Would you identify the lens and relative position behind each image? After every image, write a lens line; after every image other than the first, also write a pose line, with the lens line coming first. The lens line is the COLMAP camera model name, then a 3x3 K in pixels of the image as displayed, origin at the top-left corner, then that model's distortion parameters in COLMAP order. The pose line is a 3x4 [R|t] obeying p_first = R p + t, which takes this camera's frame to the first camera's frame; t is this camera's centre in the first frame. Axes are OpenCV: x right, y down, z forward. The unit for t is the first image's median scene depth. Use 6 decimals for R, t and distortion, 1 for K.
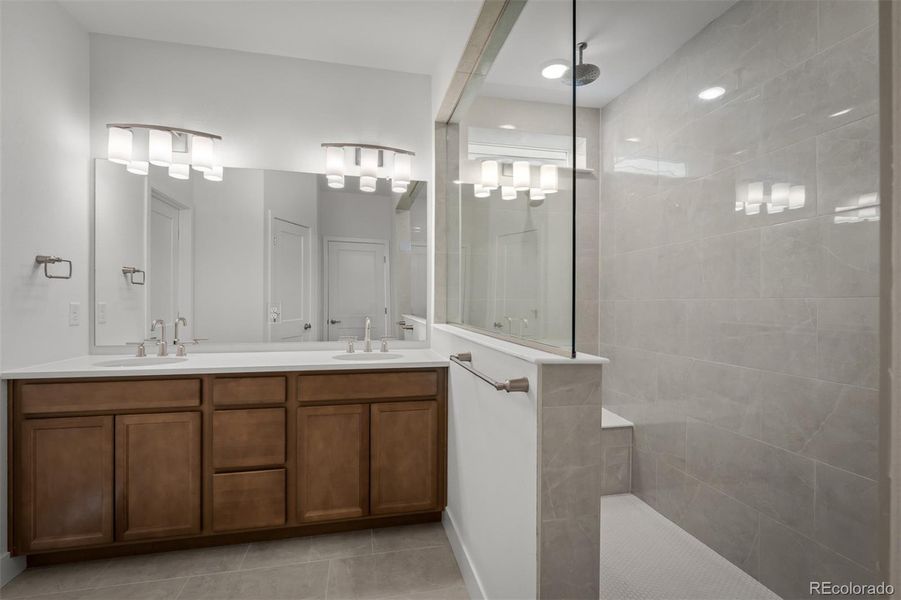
lens RADIAL K [[400.2, 0, 445.8], [0, 400.2, 298.7], [0, 0, 1]] dist [-0.003907, 0.001060]
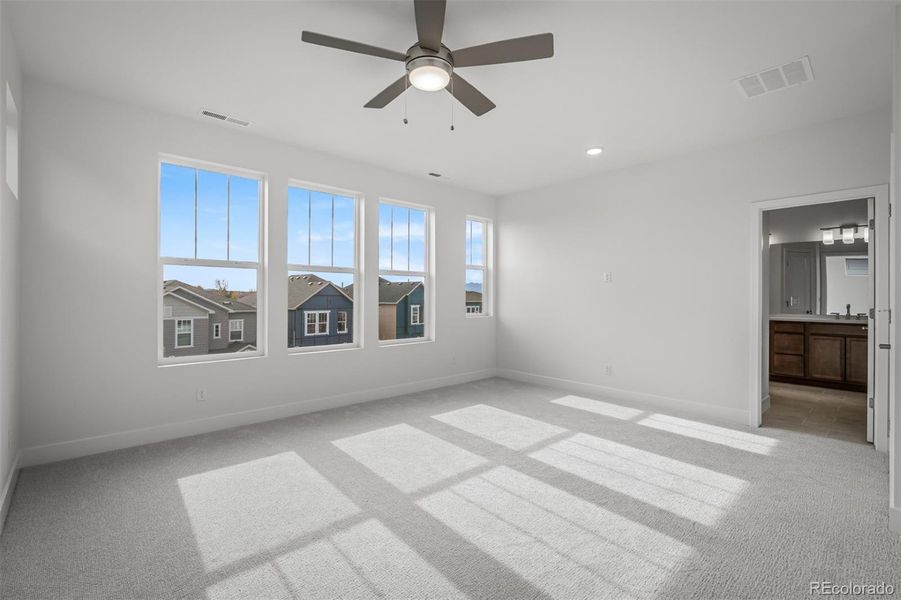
lens RADIAL K [[400.2, 0, 452.5], [0, 400.2, 296.1], [0, 0, 1]] dist [-0.003907, 0.001060]
pose [[0.484174, -0.006048, -0.874951, 0.836235], [0.008534, 0.999961, -0.002190, -0.013772], [0.874930, -0.006407, 0.484207, -2.449641]]
